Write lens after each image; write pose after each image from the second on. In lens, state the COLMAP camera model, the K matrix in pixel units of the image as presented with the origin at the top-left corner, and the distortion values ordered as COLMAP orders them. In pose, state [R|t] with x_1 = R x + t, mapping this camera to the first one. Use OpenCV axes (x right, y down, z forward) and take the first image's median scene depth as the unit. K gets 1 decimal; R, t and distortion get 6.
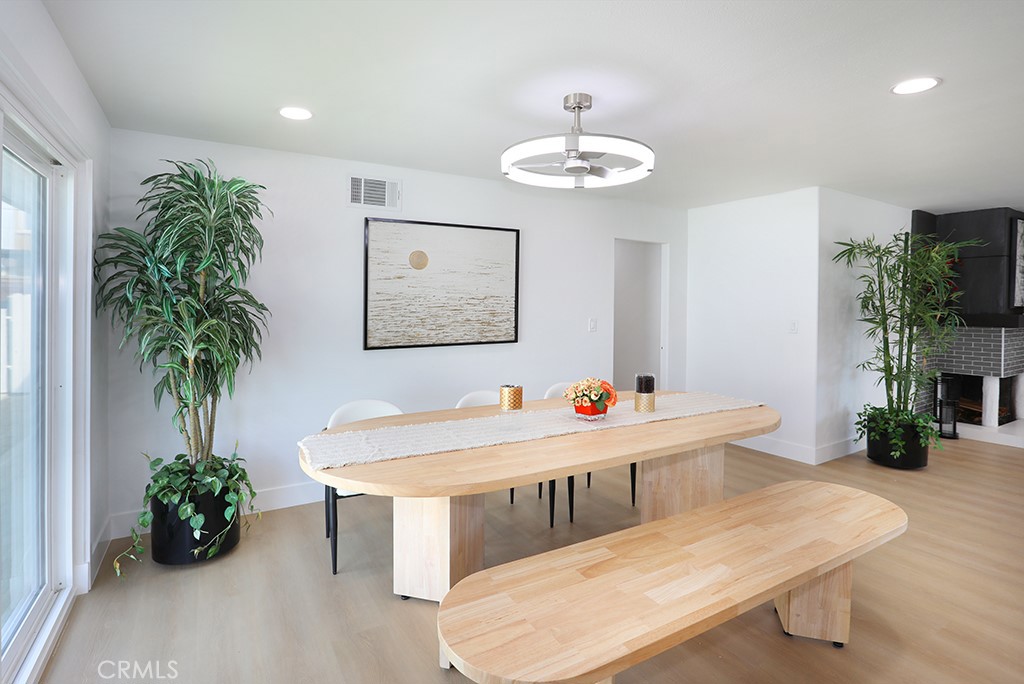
lens RADIAL K [[518.4, 0, 512.2], [0, 518.4, 317.7], [0, 0, 1]] dist [-0.001820, 0.000472]
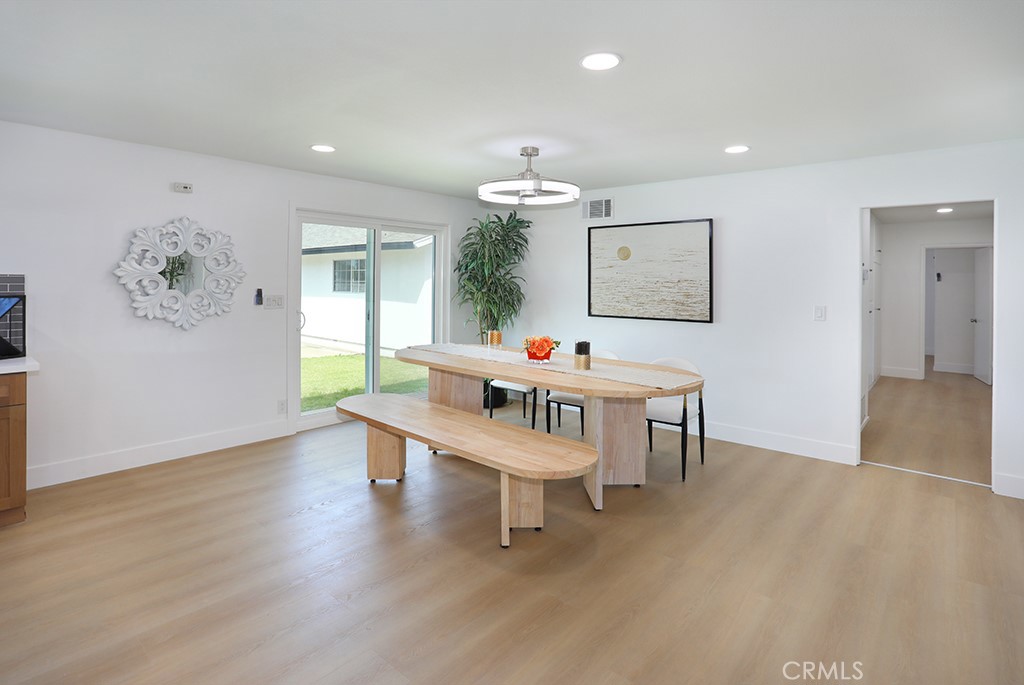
lens RADIAL K [[506.0, 0, 511.5], [0, 506.0, 273.6], [0, 0, 1]] dist [-0.000904, 0.000102]
pose [[0.353236, -0.016416, -0.935390, 0.947021], [-0.043178, 0.998494, -0.033829, -0.001265], [0.934537, 0.052338, 0.351996, 0.270665]]
